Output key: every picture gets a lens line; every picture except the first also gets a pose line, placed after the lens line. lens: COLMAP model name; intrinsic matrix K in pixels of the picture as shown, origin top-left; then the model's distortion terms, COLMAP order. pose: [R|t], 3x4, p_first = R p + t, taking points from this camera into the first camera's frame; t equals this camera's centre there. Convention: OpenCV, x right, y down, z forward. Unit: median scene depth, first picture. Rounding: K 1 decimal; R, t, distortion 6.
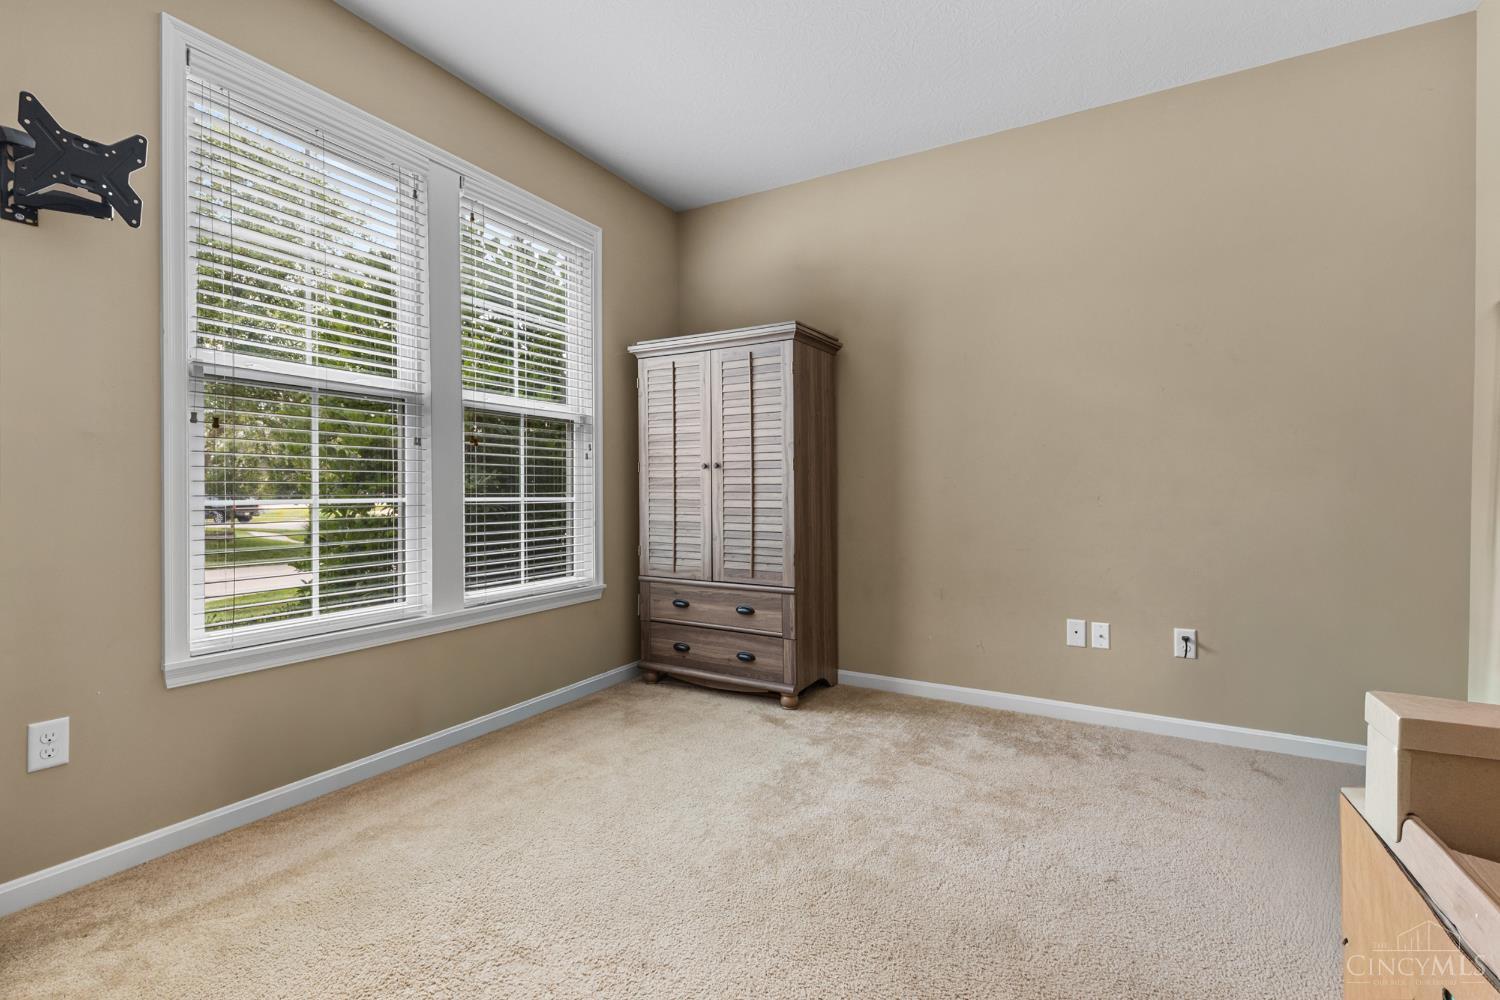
lens RADIAL K [[674.2, 0, 750.8], [0, 674.2, 498.4], [0, 0, 1]] dist [0.022547, 0.000244]
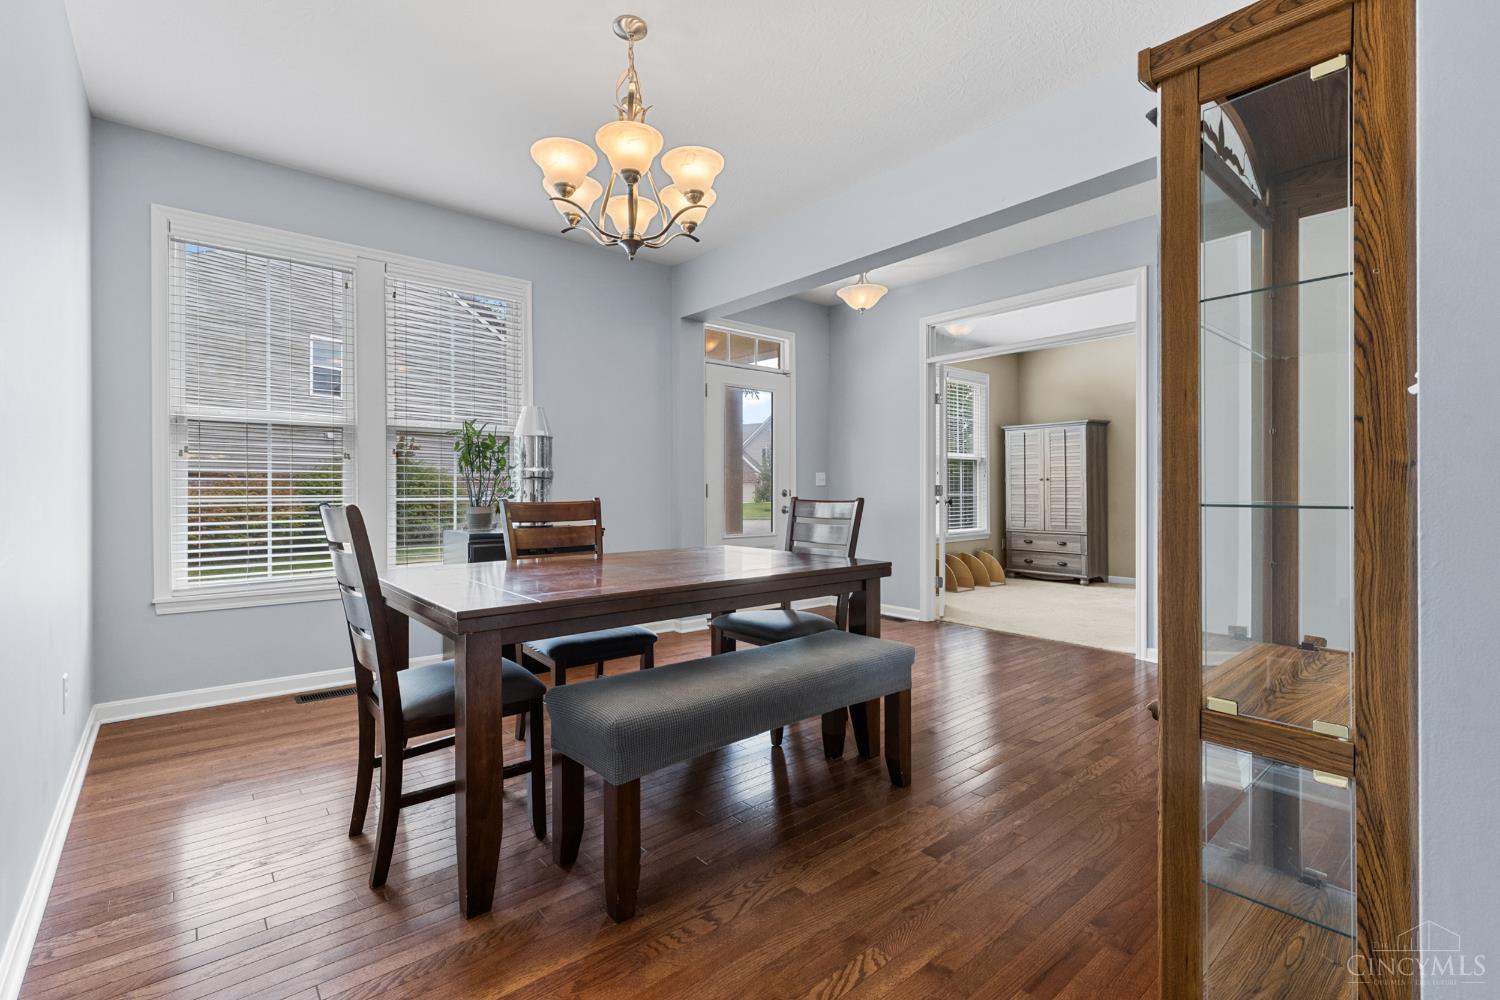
lens RADIAL K [[674.2, 0, 741.1], [0, 674.2, 493.4], [0, 0, 1]] dist [0.022547, 0.000244]
pose [[0.935251, -0.004065, -0.353963, -0.205652], [0.001794, 0.999976, -0.006744, 0.012209], [0.353982, 0.005673, 0.935235, -1.478072]]
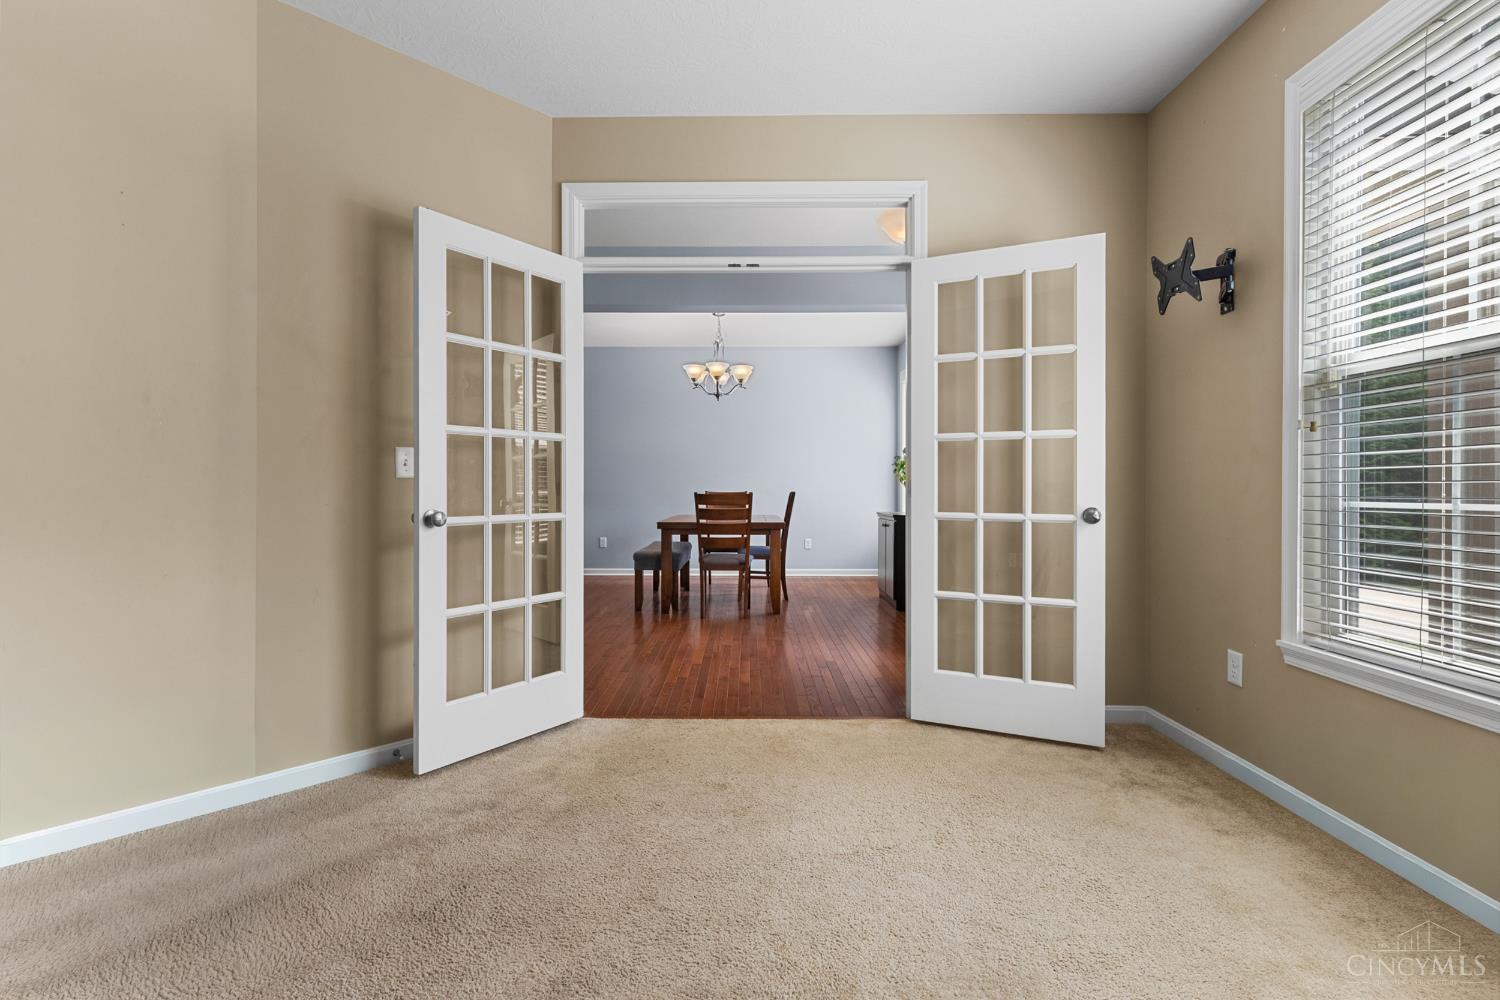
lens RADIAL K [[674.2, 0, 748.4], [0, 674.2, 496.0], [0, 0, 1]] dist [0.022547, 0.000244]
pose [[-0.871851, 0.003972, -0.489754, 0.375928], [-0.000783, 0.999955, 0.009504, -0.009975], [0.489770, 0.008670, -0.871809, 1.187633]]
